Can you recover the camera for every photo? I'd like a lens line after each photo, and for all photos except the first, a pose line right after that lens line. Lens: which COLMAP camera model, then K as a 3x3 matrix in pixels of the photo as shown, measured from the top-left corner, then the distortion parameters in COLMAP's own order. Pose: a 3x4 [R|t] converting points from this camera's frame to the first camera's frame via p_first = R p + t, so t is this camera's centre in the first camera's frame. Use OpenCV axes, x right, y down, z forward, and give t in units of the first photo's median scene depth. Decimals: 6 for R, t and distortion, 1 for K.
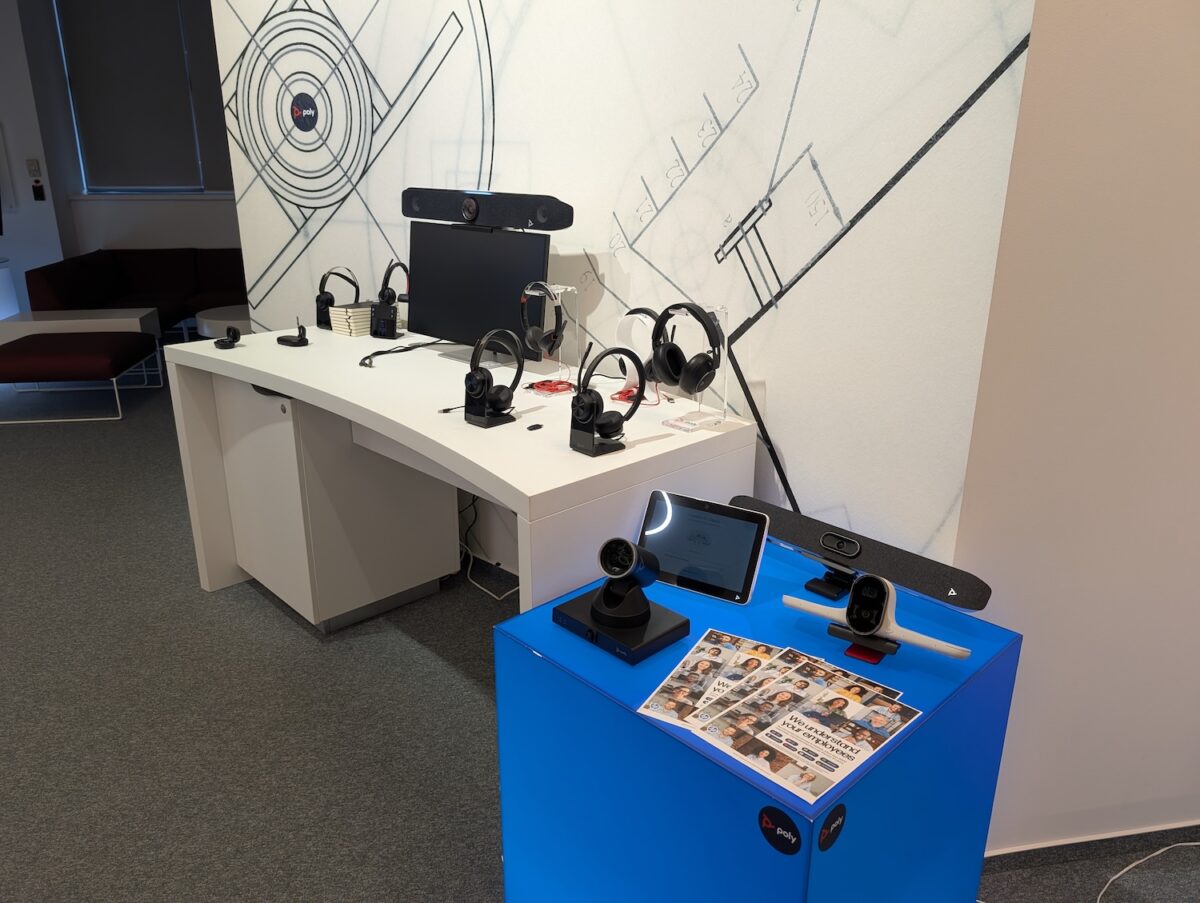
lens RADIAL K [[878.0, 0, 594.7], [0, 878.0, 454.3], [0, 0, 1]] dist [-0.002280, -0.003681]
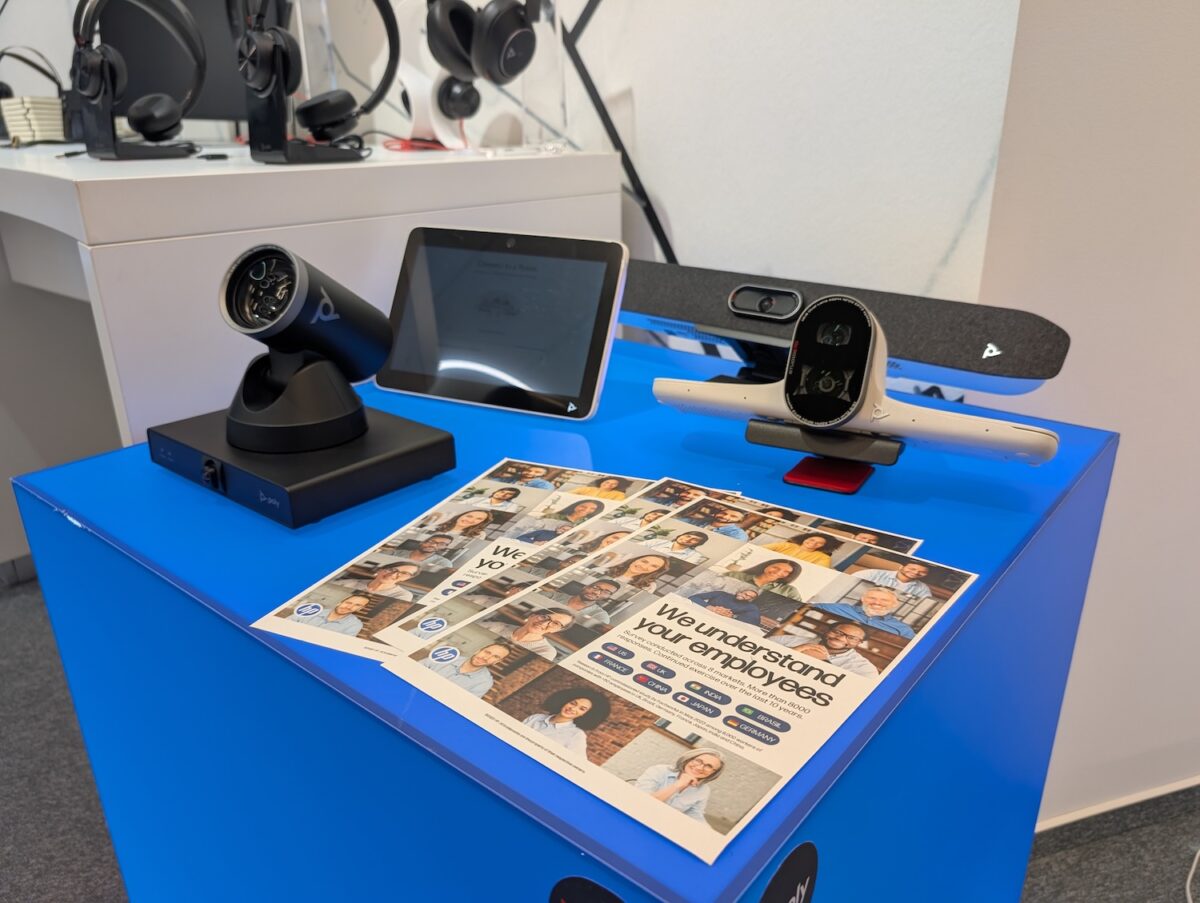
lens RADIAL K [[878.0, 0, 638.6], [0, 878.0, 467.6], [0, 0, 1]] dist [-0.002280, -0.003681]
pose [[0.989624, -0.051529, 0.134123, 0.110197], [0.044194, 0.997390, 0.057105, 0.143158], [-0.136715, -0.050585, 0.989318, 0.414441]]
